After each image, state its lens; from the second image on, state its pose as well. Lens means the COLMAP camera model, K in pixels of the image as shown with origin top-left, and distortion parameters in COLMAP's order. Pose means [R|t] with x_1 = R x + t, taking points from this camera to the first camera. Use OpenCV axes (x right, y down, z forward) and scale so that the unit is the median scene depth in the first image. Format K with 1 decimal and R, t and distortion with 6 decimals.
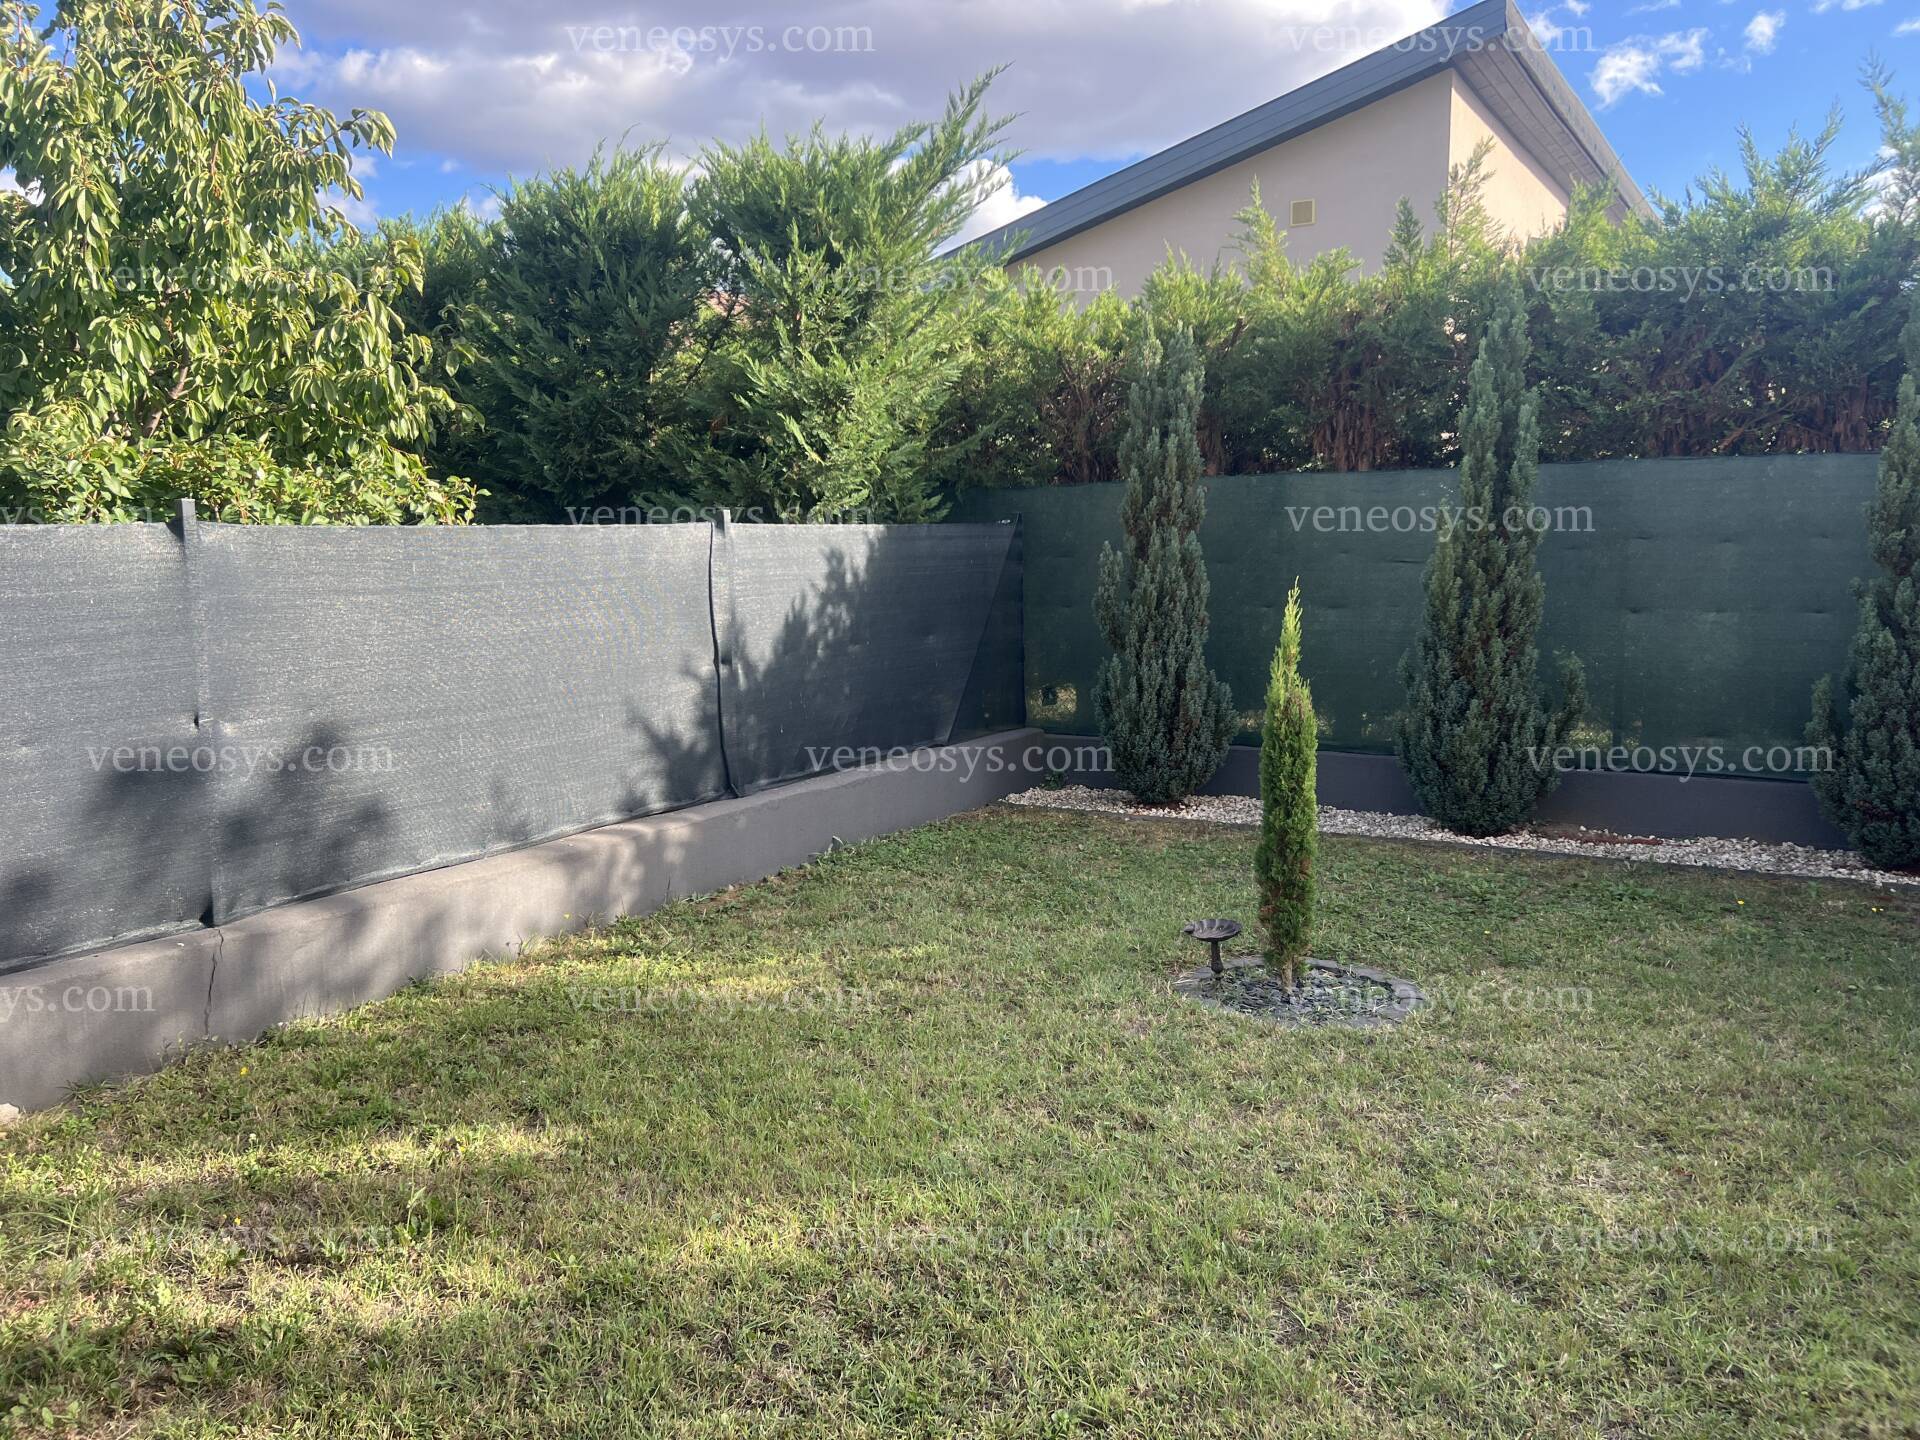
lens RADIAL K [[1448.2, 0, 963.2], [0, 1448.2, 724.7], [0, 0, 1]] dist [0.049201, -0.042568]
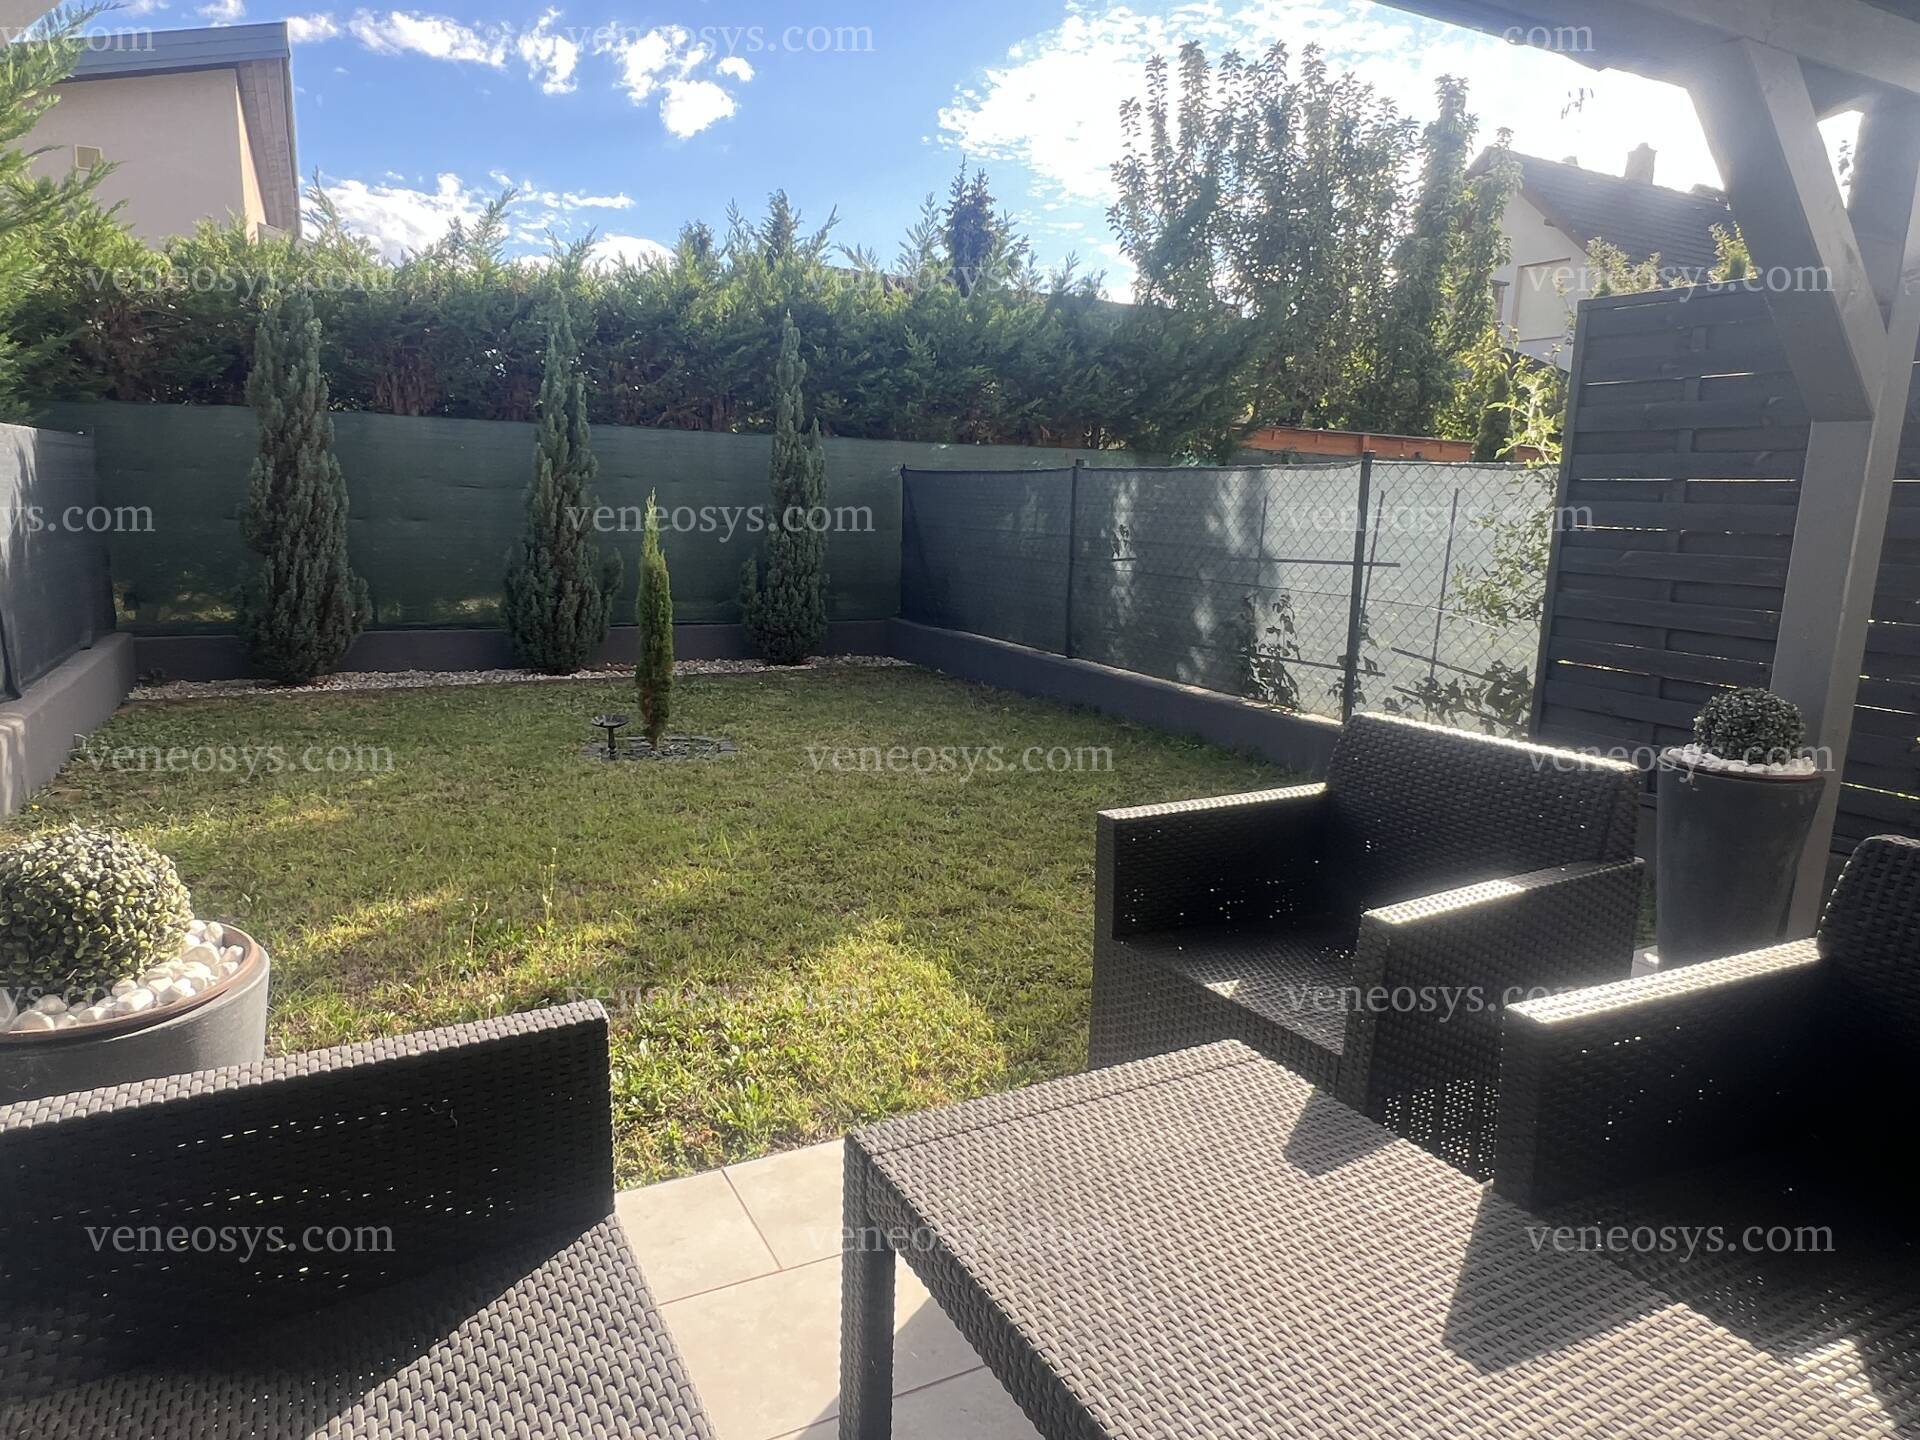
lens RADIAL K [[1208.5, 0, 953.1], [0, 1208.5, 719.4], [0, 0, 1]] dist [-0.004119, 0.002638]
pose [[0.516719, -0.125121, 0.846963, -0.504077], [0.074051, 0.992088, 0.101383, 0.026901], [-0.852947, 0.010332, 0.521896, 0.022781]]
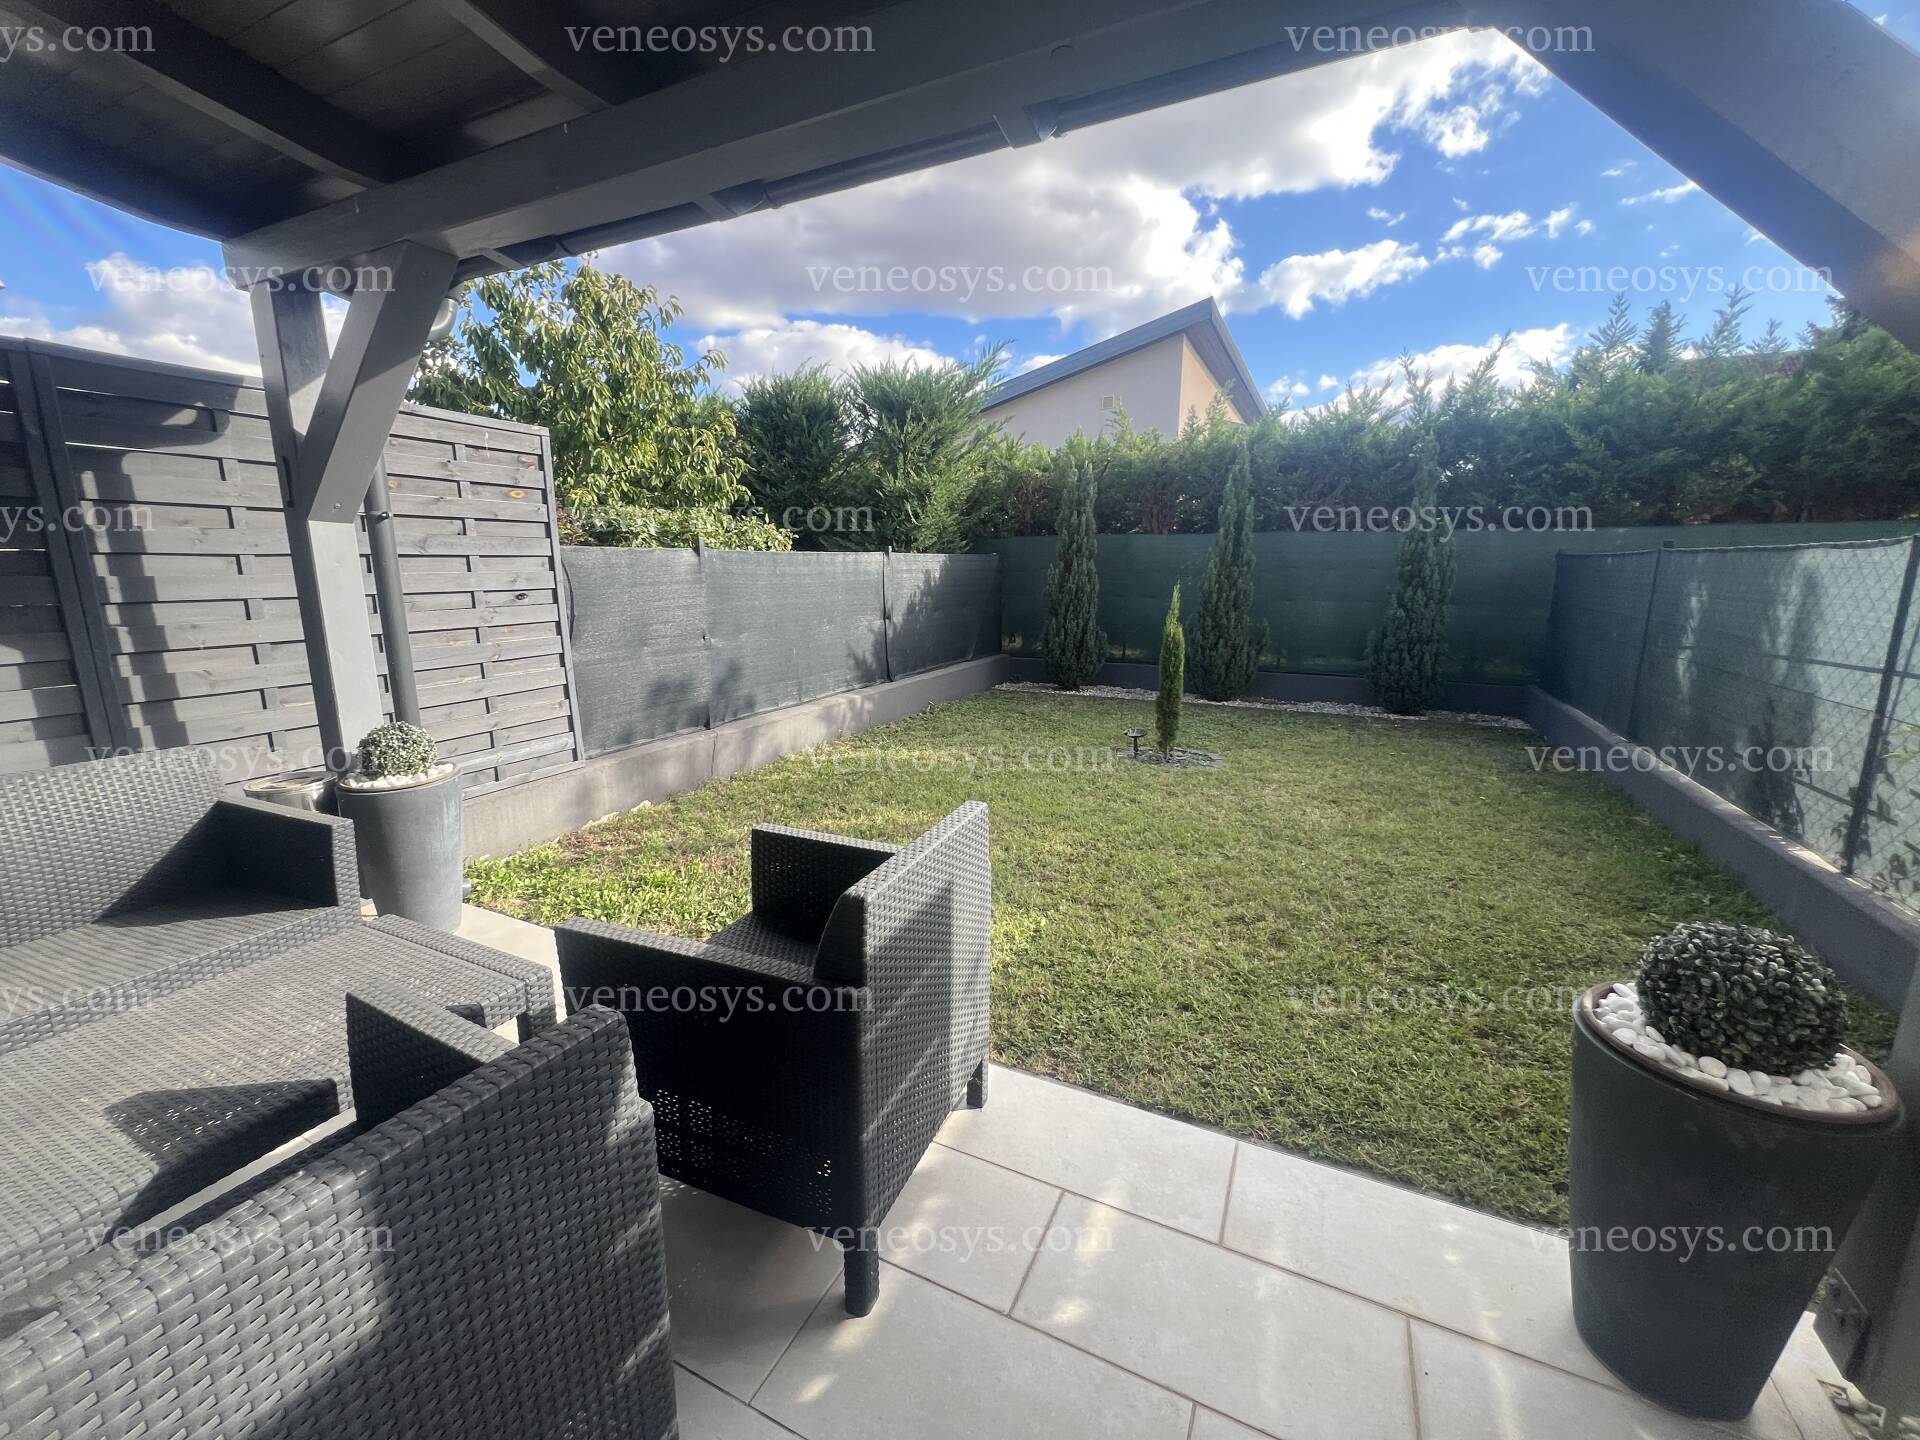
lens RADIAL K [[773.0, 0, 950.3], [0, 773.0, 719.9], [0, 0, 1]] dist [-0.001122, 0.000175]
pose [[0.996256, -0.000685, 0.086452, -0.162398], [-0.005393, 0.997529, 0.070044, 0.024915], [-0.086286, -0.070248, 0.993791, -0.143867]]
